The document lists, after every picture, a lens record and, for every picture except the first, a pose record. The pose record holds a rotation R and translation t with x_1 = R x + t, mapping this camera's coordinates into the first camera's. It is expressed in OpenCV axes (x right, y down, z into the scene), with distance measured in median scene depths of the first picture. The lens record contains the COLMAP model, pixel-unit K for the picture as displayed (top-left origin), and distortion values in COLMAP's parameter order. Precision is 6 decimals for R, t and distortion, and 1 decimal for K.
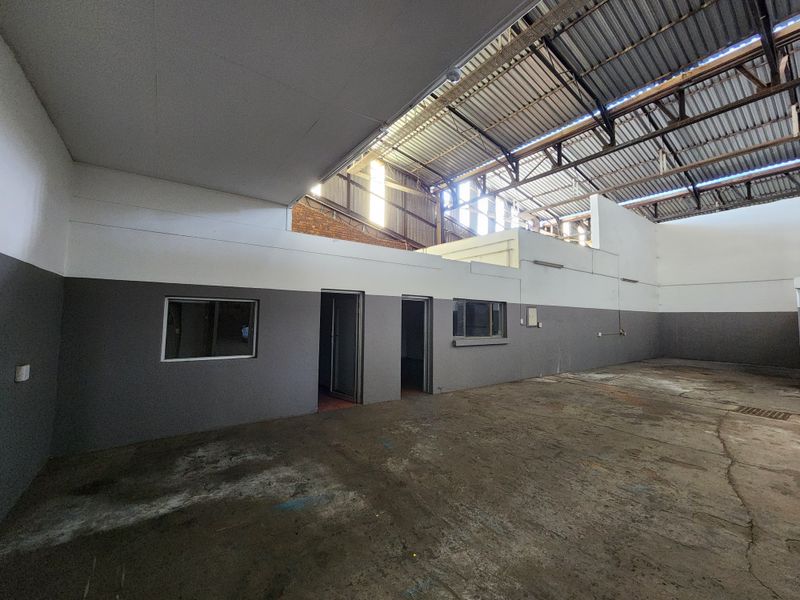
lens RADIAL K [[328.7, 0, 397.3], [0, 328.7, 295.2], [0, 0, 1]] dist [0.004063, -0.003539]
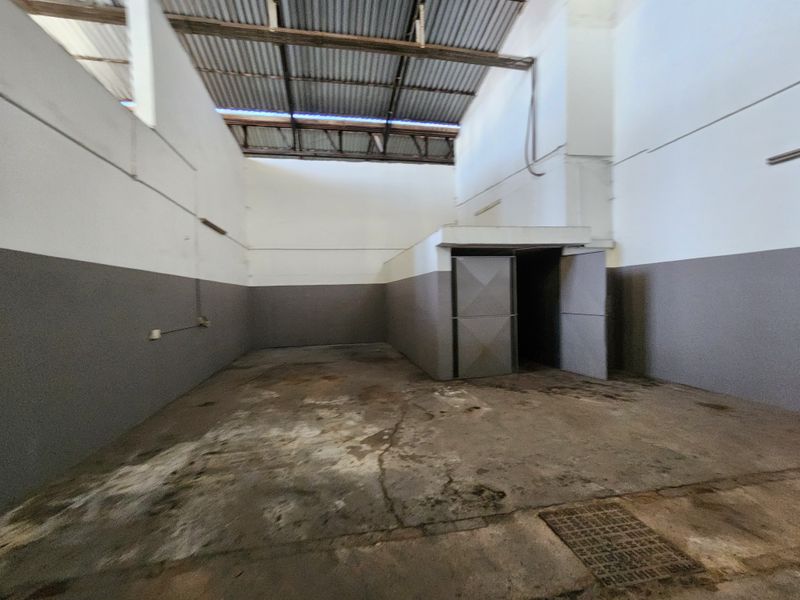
lens RADIAL K [[328.7, 0, 381.6], [0, 328.7, 298.9], [0, 0, 1]] dist [0.004063, -0.003539]
pose [[0.422301, -0.030269, 0.905950, 0.521335], [-0.025413, 0.998654, 0.045213, 0.071303], [-0.906099, -0.042116, 0.420964, 0.828616]]
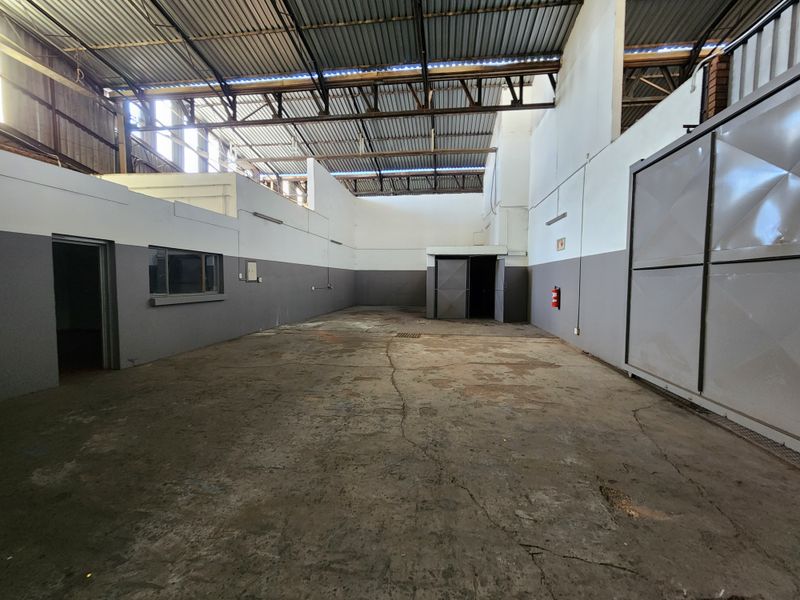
lens RADIAL K [[328.7, 0, 403.0], [0, 328.7, 296.5], [0, 0, 1]] dist [0.004063, -0.003539]
pose [[0.683789, -0.046556, 0.728193, 0.007629], [-0.046547, 0.993147, 0.107203, 0.016487], [-0.728194, -0.107200, 0.676936, 0.016711]]
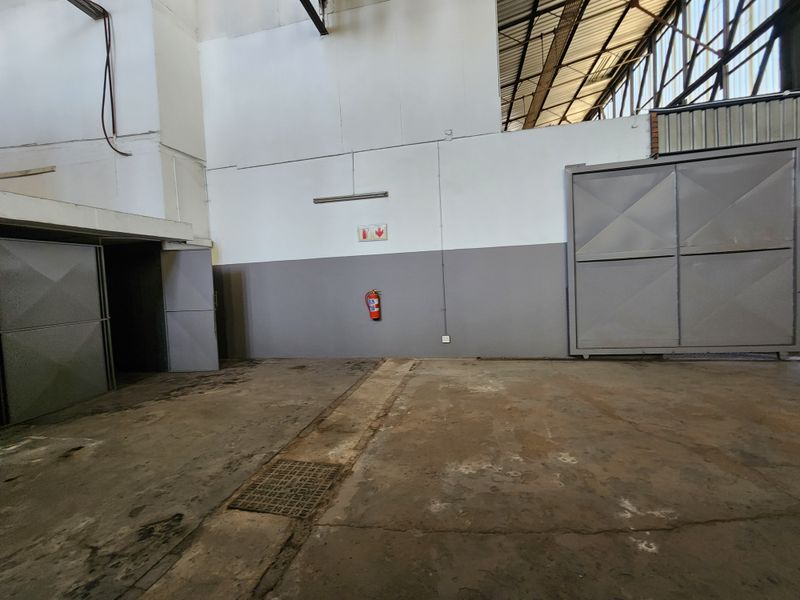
lens RADIAL K [[328.7, 0, 397.9], [0, 328.7, 292.8], [0, 0, 1]] dist [0.004063, -0.003539]
pose [[-0.676380, -0.013069, 0.736437, 0.523131], [-0.010236, 0.999913, 0.008344, 0.075652], [-0.736482, -0.001895, -0.676455, 0.885174]]
